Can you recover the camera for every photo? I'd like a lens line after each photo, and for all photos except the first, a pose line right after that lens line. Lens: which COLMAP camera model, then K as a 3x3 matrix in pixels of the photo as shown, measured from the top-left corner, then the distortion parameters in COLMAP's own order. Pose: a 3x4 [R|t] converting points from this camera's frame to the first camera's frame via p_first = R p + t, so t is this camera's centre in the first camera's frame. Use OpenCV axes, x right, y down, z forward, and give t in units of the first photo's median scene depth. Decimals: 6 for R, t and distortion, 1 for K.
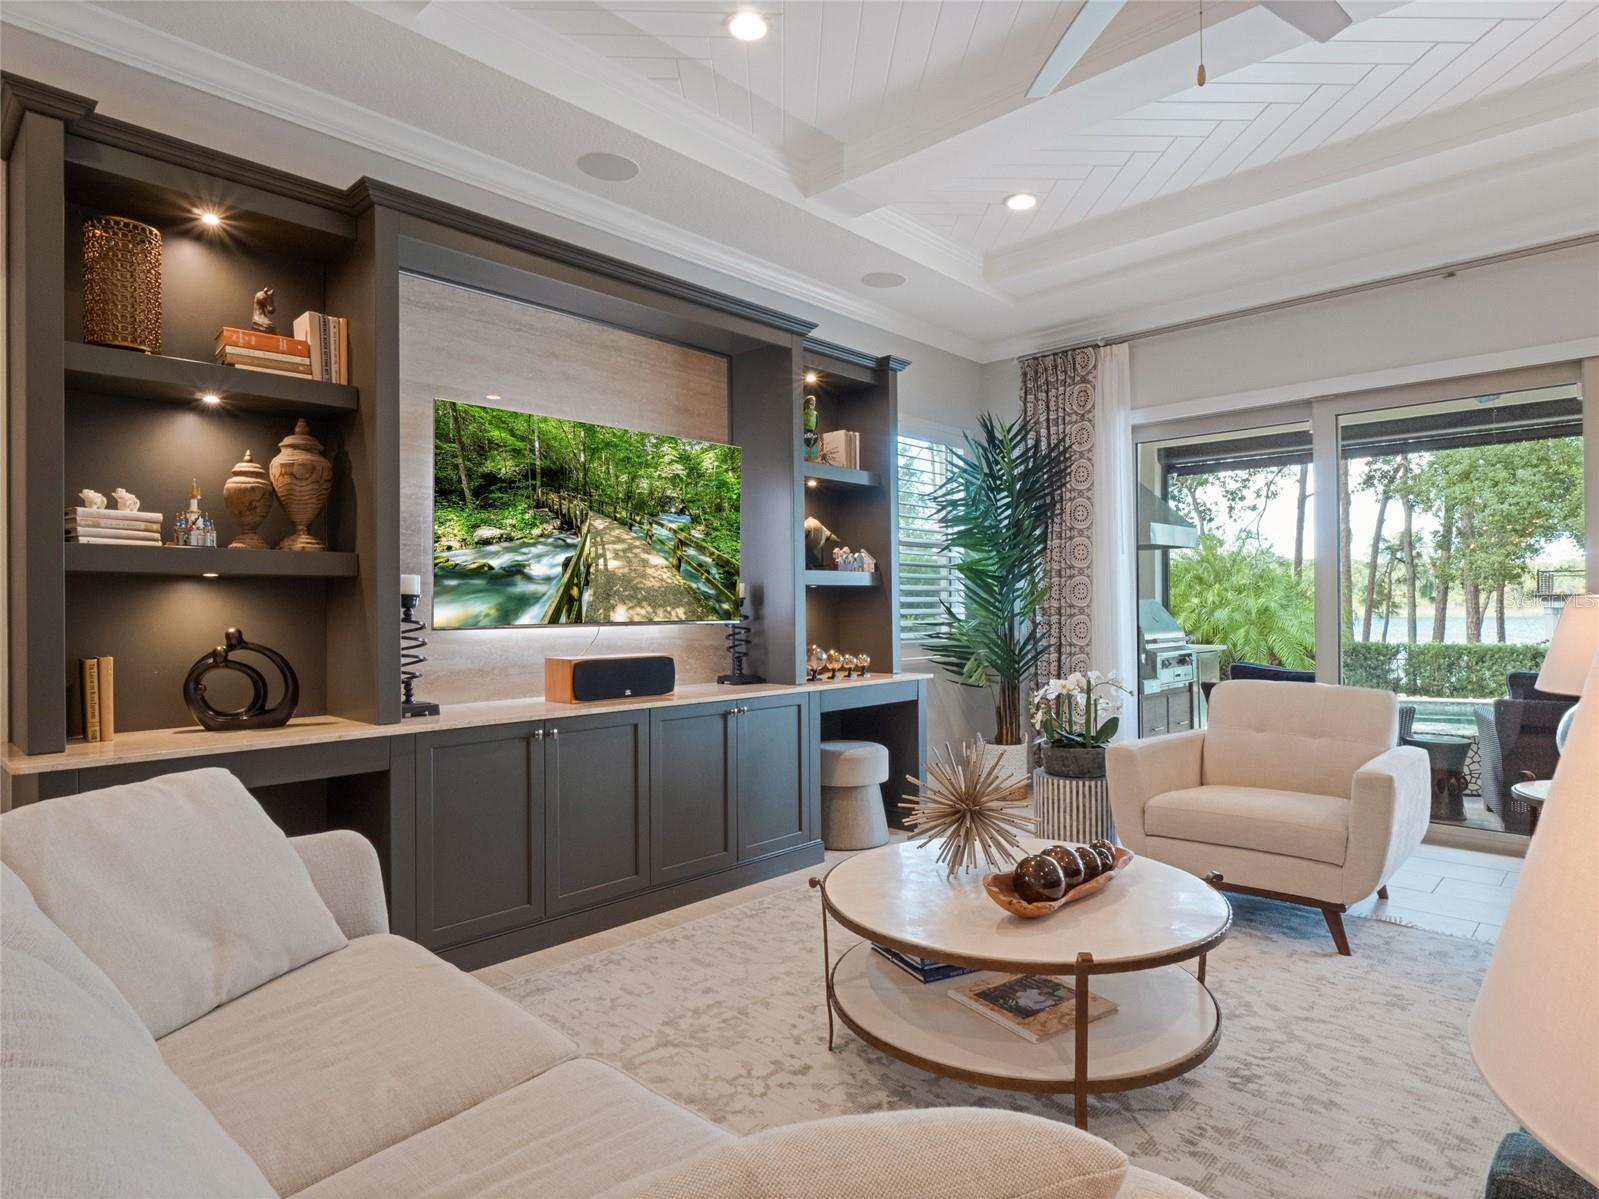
lens RADIAL K [[895.3, 0, 799.5], [0, 895.3, 599.5], [0, 0, 1]] dist [-0.002442, -0.000313]
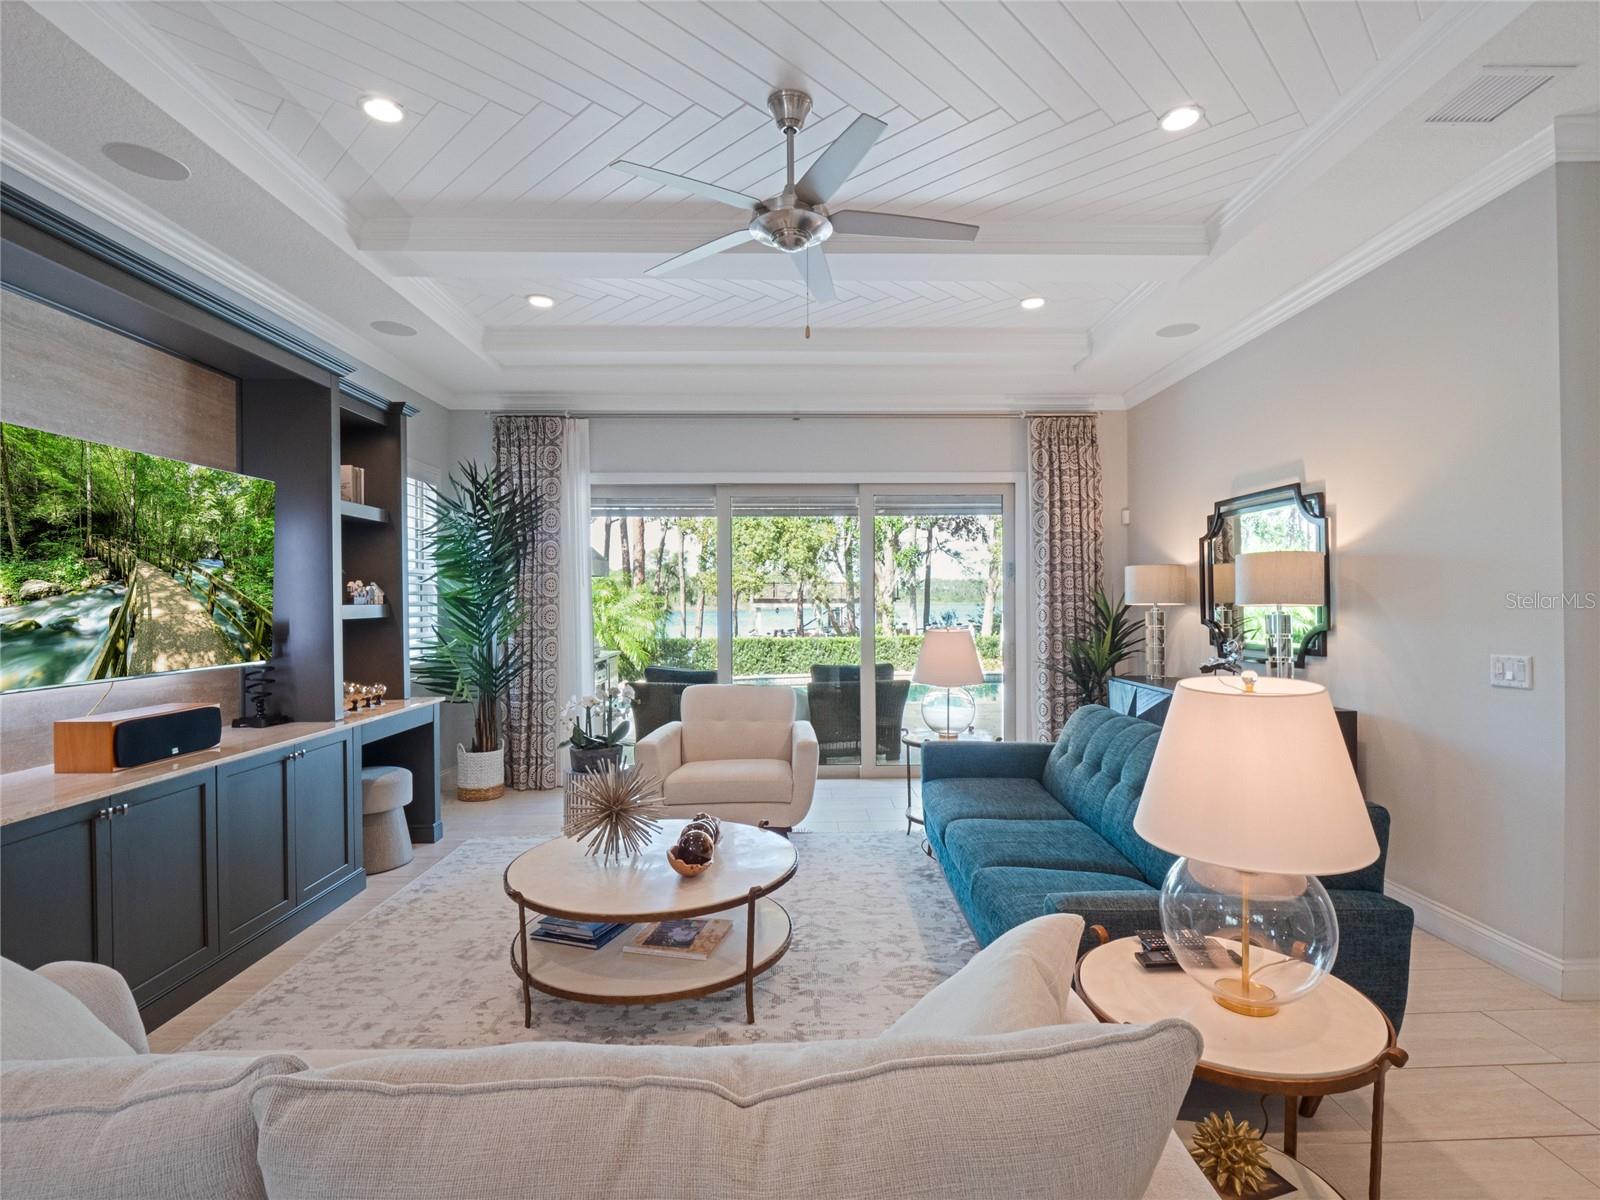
lens RADIAL K [[791.6, 0, 810.6], [0, 791.6, 601.7], [0, 0, 1]] dist [-0.005706, -0.000341]
pose [[0.712846, 0.001653, 0.701318, -0.239396], [-0.003034, 0.999995, 0.000727, -0.040700], [-0.701314, -0.002646, 0.712848, -0.016464]]
